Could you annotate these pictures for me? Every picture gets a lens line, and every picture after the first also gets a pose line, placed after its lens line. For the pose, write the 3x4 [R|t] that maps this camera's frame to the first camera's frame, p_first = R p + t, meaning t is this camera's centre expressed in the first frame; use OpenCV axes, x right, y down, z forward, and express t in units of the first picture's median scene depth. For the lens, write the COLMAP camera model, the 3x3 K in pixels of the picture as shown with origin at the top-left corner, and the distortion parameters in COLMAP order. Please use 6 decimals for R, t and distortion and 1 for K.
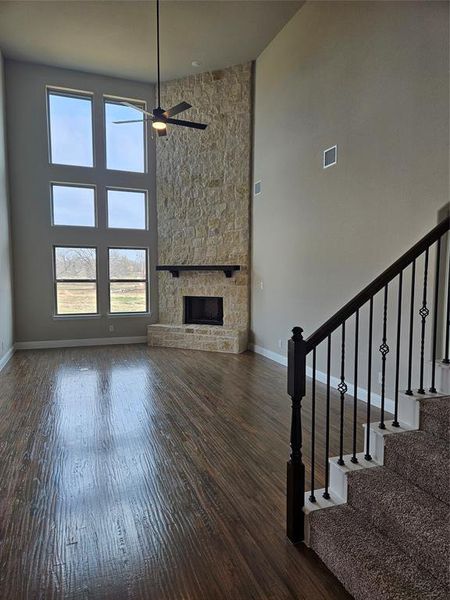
lens RADIAL K [[403.9, 0, 216.5], [0, 403.9, 298.2], [0, 0, 1]] dist [0.089690, -0.085275]
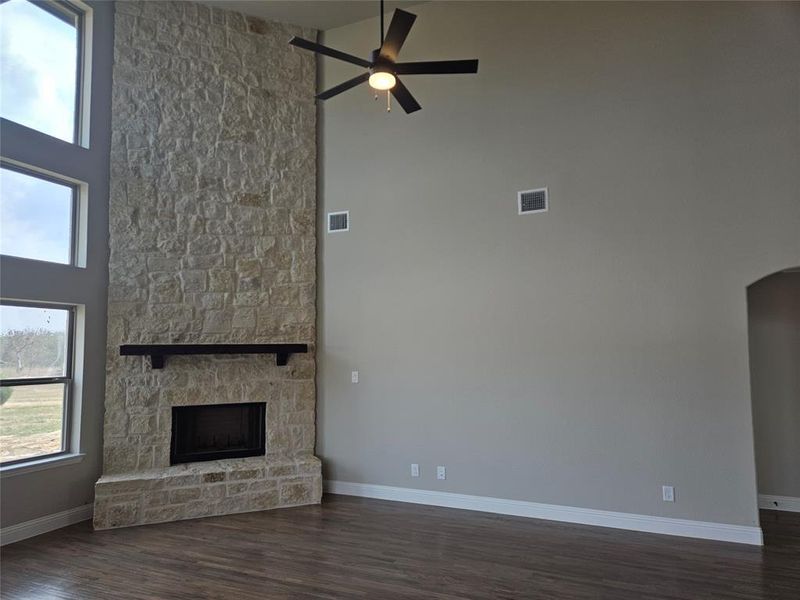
lens RADIAL K [[538.5, 0, 398.8], [0, 538.5, 306.4], [0, 0, 1]] dist [0.089690, -0.085275]
pose [[0.679537, 0.050530, 0.731899, -0.406549], [0.056655, 0.991032, -0.121023, -0.031901], [-0.731451, 0.123705, 0.670579, 0.357462]]
